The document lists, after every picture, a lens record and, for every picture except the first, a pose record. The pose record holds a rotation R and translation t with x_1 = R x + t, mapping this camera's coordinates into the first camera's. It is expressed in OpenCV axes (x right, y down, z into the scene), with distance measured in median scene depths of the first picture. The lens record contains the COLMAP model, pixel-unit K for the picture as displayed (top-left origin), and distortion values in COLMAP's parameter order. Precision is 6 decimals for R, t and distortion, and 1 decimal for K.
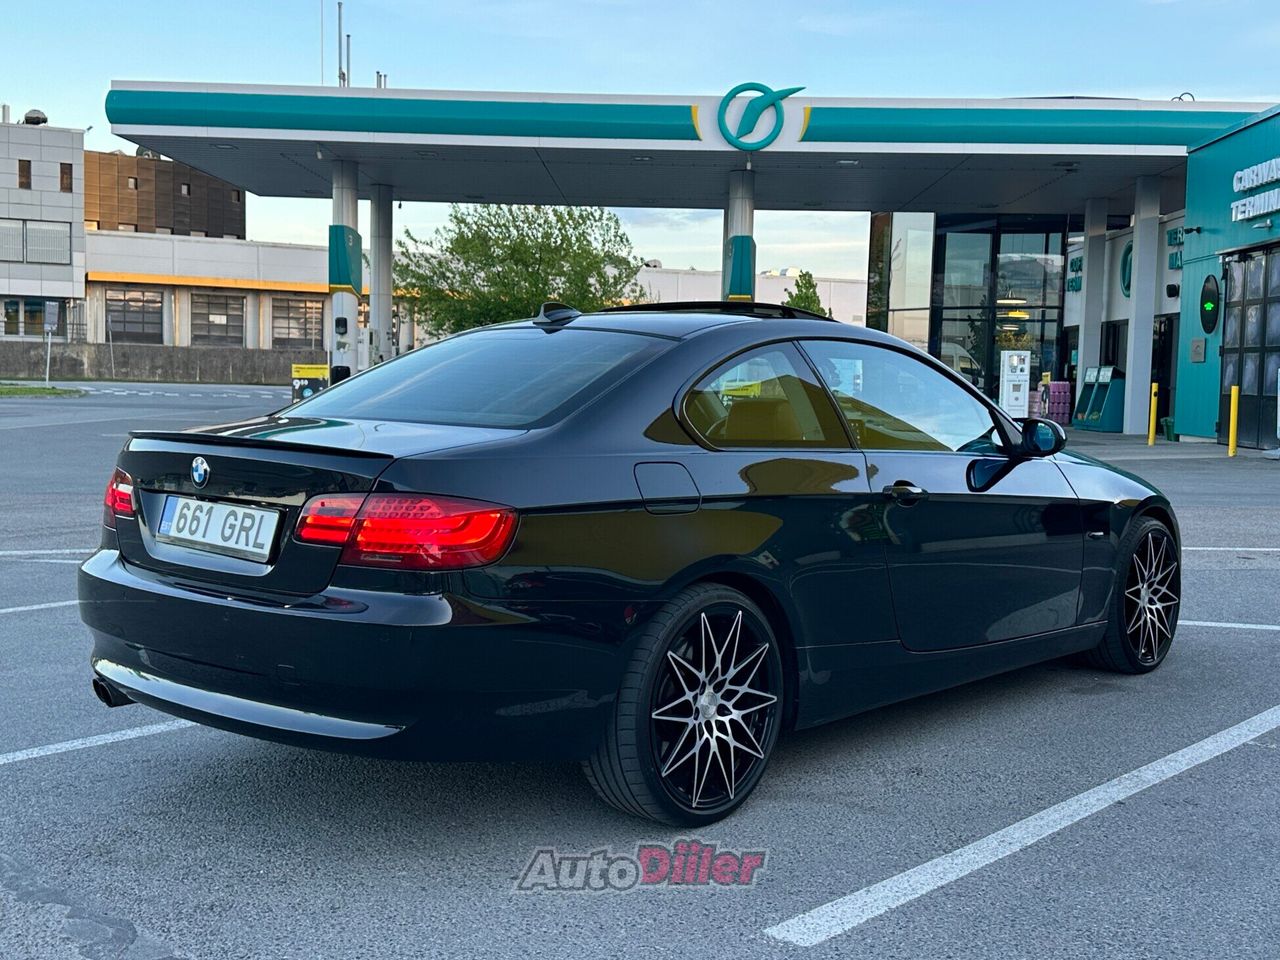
lens RADIAL K [[1451.0, 0, 640.0], [0, 1451.0, 480.0], [0, 0, 1]] dist [0.134069, -0.005748]
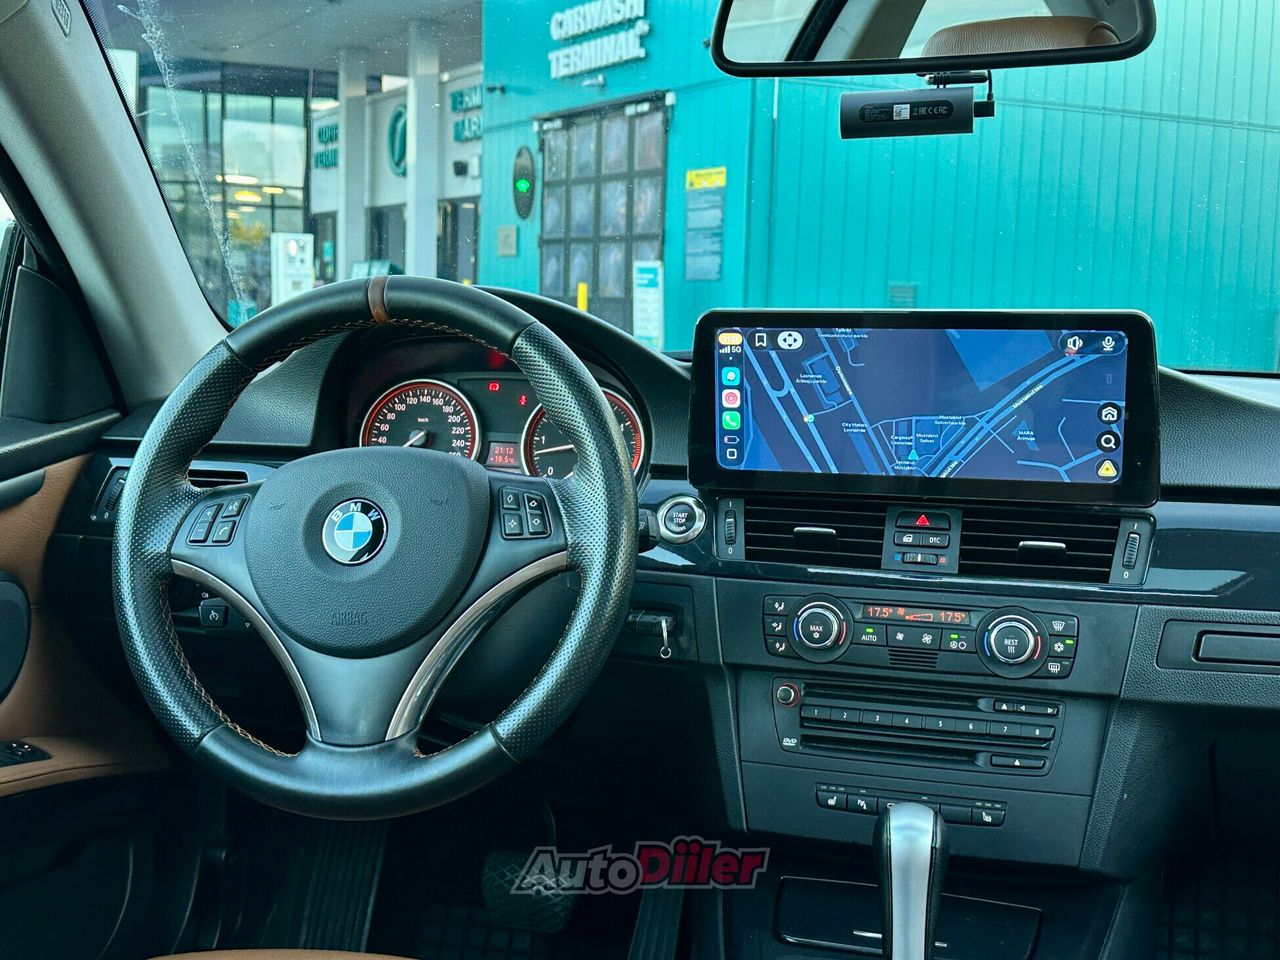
lens RADIAL K [[1562.0, 0, 640.0], [0, 1562.0, 480.0], [0, 0, 1]] dist [0.127172, -0.030909]
pose [[0.867219, -0.053039, 0.495093, 0.009413], [0.025560, 0.997742, 0.062116, -0.009561], [-0.497270, -0.041214, 0.866617, 0.230046]]
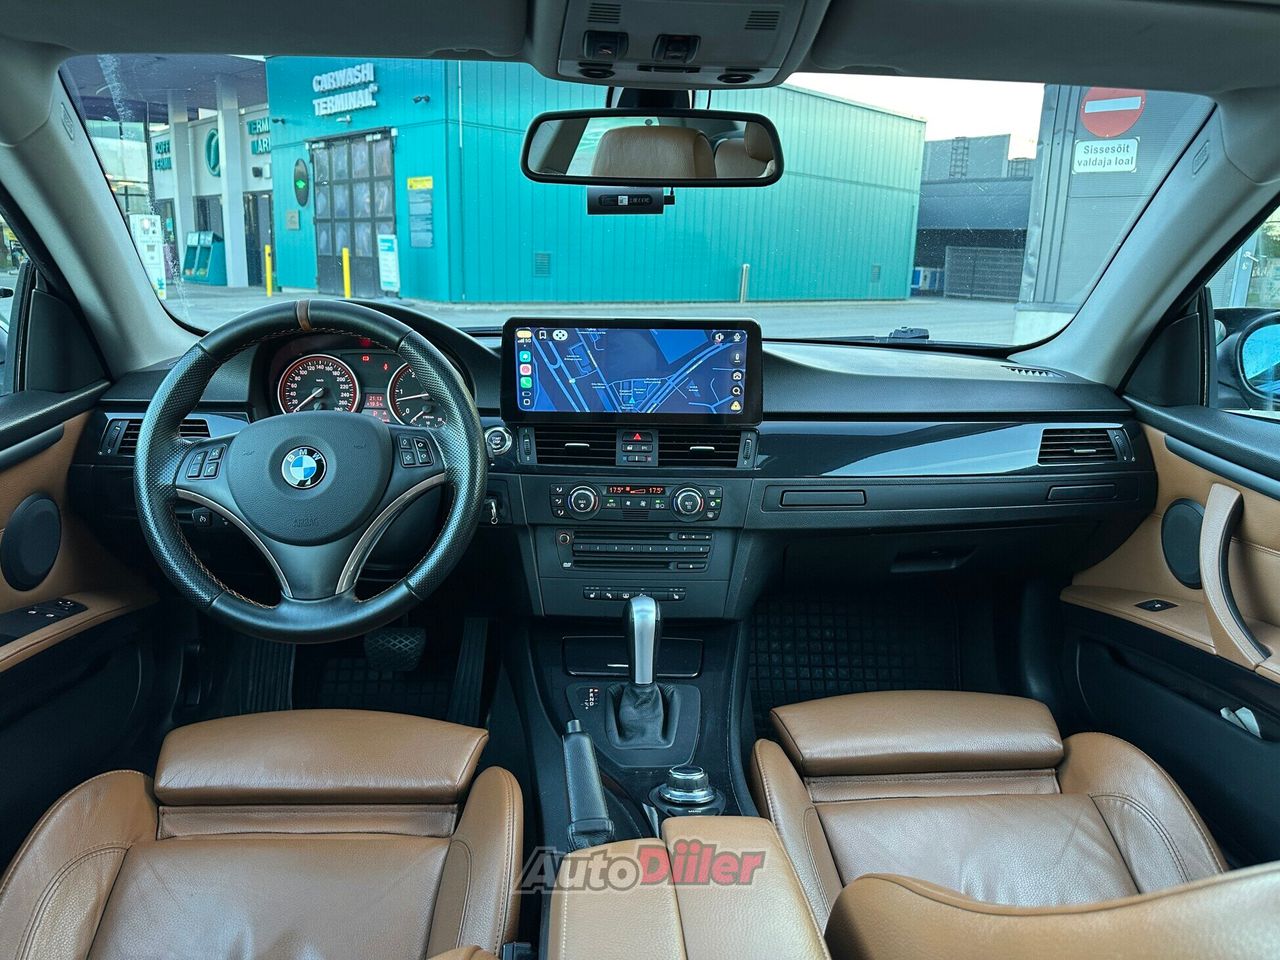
lens RADIAL K [[887.7, 0, 640.0], [0, 887.7, 480.0], [0, 0, 1]] dist [0.131222, -0.229972]
pose [[0.699085, -0.164474, 0.695865, 0.006250], [0.033685, 0.979680, 0.197716, -0.012862], [-0.714245, -0.114780, 0.690420, 0.234182]]
